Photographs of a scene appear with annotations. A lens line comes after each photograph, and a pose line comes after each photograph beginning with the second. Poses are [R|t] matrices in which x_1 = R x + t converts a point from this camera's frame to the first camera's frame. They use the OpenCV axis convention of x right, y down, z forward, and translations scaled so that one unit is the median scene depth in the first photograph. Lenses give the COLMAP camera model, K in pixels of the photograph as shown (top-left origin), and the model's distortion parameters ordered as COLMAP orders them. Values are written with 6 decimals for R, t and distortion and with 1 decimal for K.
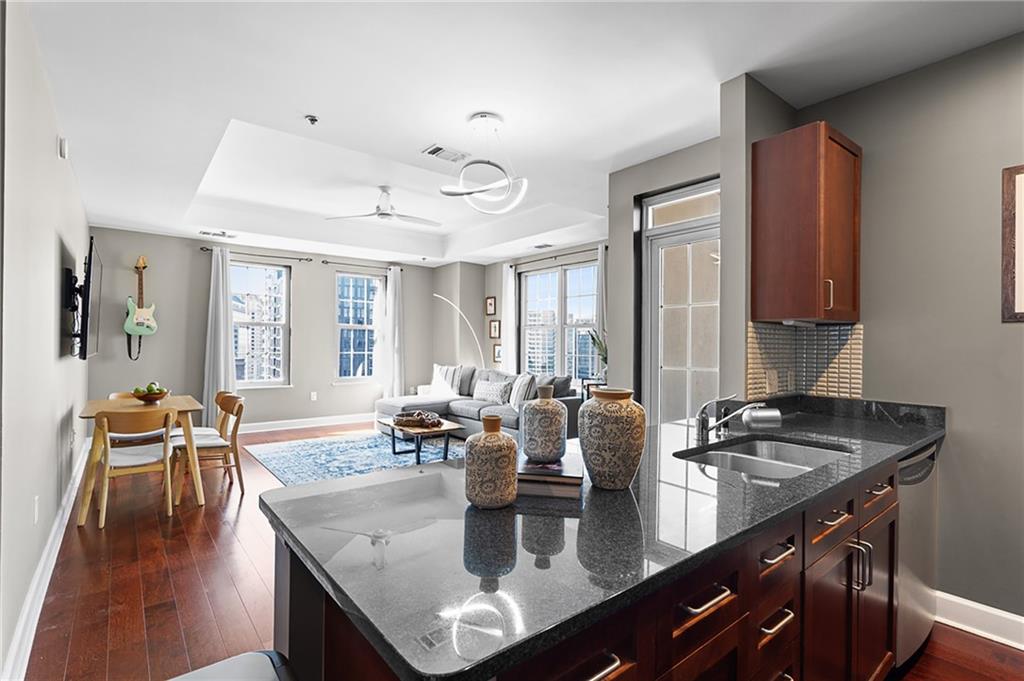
lens RADIAL K [[485.2, 0, 499.6], [0, 485.2, 341.7], [0, 0, 1]] dist [0.003018, 0.000308]
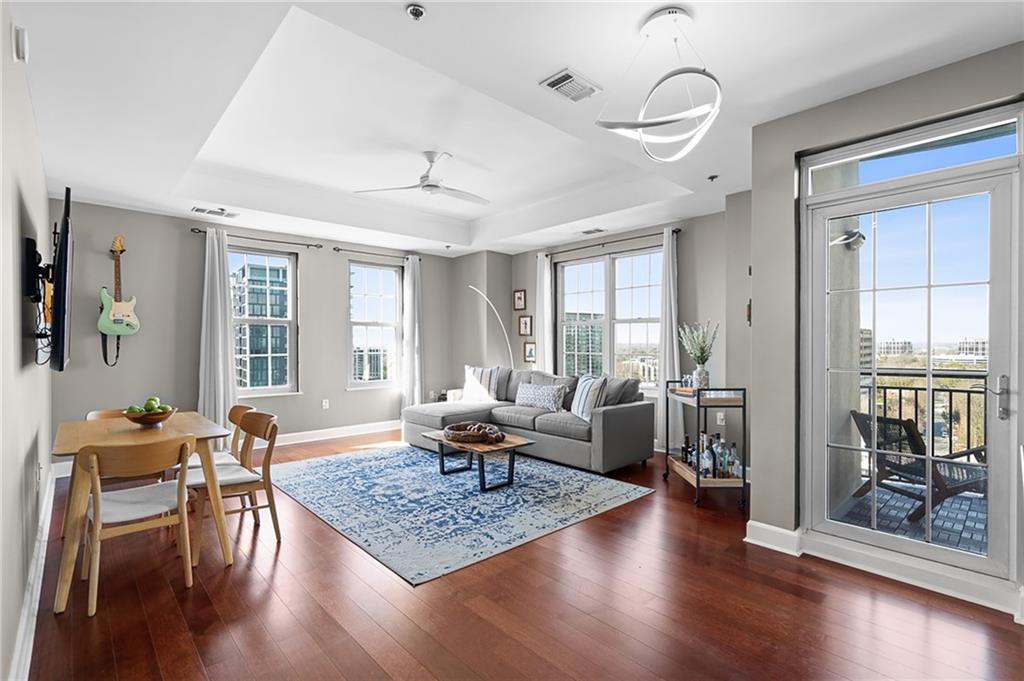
lens RADIAL K [[473.1, 0, 502.4], [0, 473.1, 346.0], [0, 0, 1]] dist [-0.000397, 0.000665]
pose [[0.997156, -0.009803, 0.074719, -0.209328], [0.008757, 0.999859, 0.014317, -0.001322], [-0.074849, -0.013622, 0.997102, 0.215866]]
